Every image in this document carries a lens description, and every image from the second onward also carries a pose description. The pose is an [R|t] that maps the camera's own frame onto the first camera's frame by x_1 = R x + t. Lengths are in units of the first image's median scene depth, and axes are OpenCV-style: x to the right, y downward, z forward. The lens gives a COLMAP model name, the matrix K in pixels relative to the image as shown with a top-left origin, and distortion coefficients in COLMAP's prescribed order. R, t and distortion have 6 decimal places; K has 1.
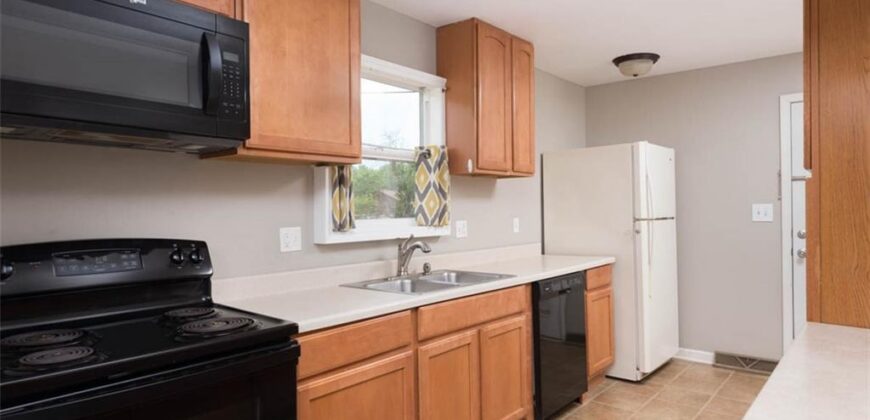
lens RADIAL K [[523.2, 0, 440.8], [0, 523.2, 205.7], [0, 0, 1]] dist [0.002122, -0.002981]
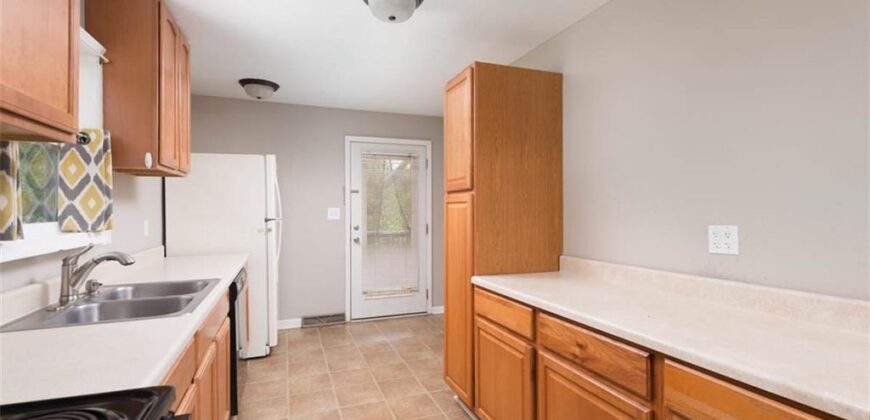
lens RADIAL K [[408.4, 0, 436.3], [0, 408.4, 211.1], [0, 0, 1]] dist [0.000537, -0.000276]
pose [[0.482513, 0.003217, 0.875883, -0.299826], [-0.008116, 0.999967, 0.000799, 0.003362], [-0.875851, -0.007495, 0.482523, 0.251381]]
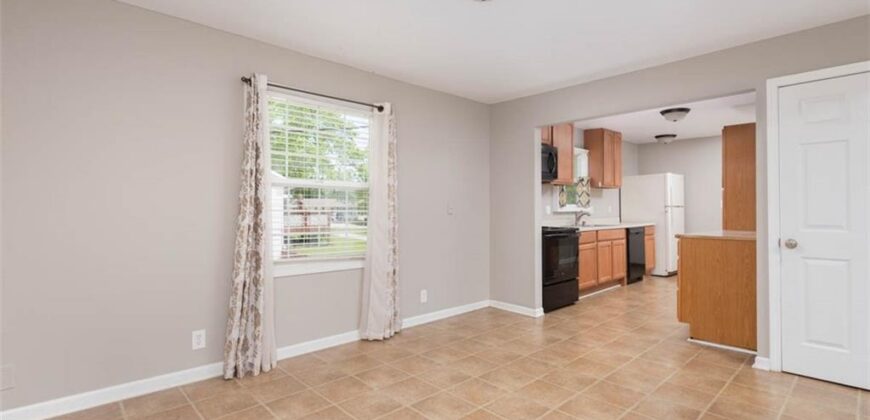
lens RADIAL K [[408.4, 0, 430.0], [0, 408.4, 210.5], [0, 0, 1]] dist [0.000537, -0.000276]
pose [[0.991736, 0.004299, -0.128221, -0.514197], [-0.003479, 0.999972, 0.006621, 0.042786], [0.128246, -0.006120, 0.991724, -1.109758]]
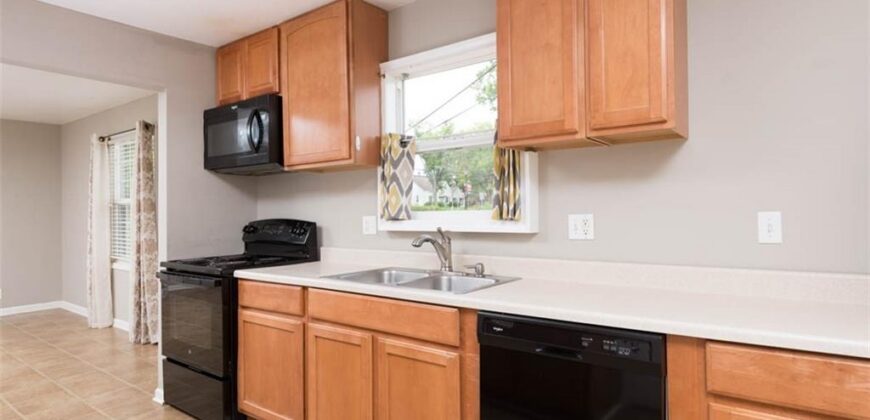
lens RADIAL K [[452.8, 0, 439.1], [0, 452.8, 205.7], [0, 0, 1]] dist [0.005312, -0.008036]
pose [[0.082785, 0.007539, -0.996539, 0.685871], [0.026639, 0.999597, 0.009775, 0.006818], [0.996211, -0.027356, 0.082551, 0.847413]]
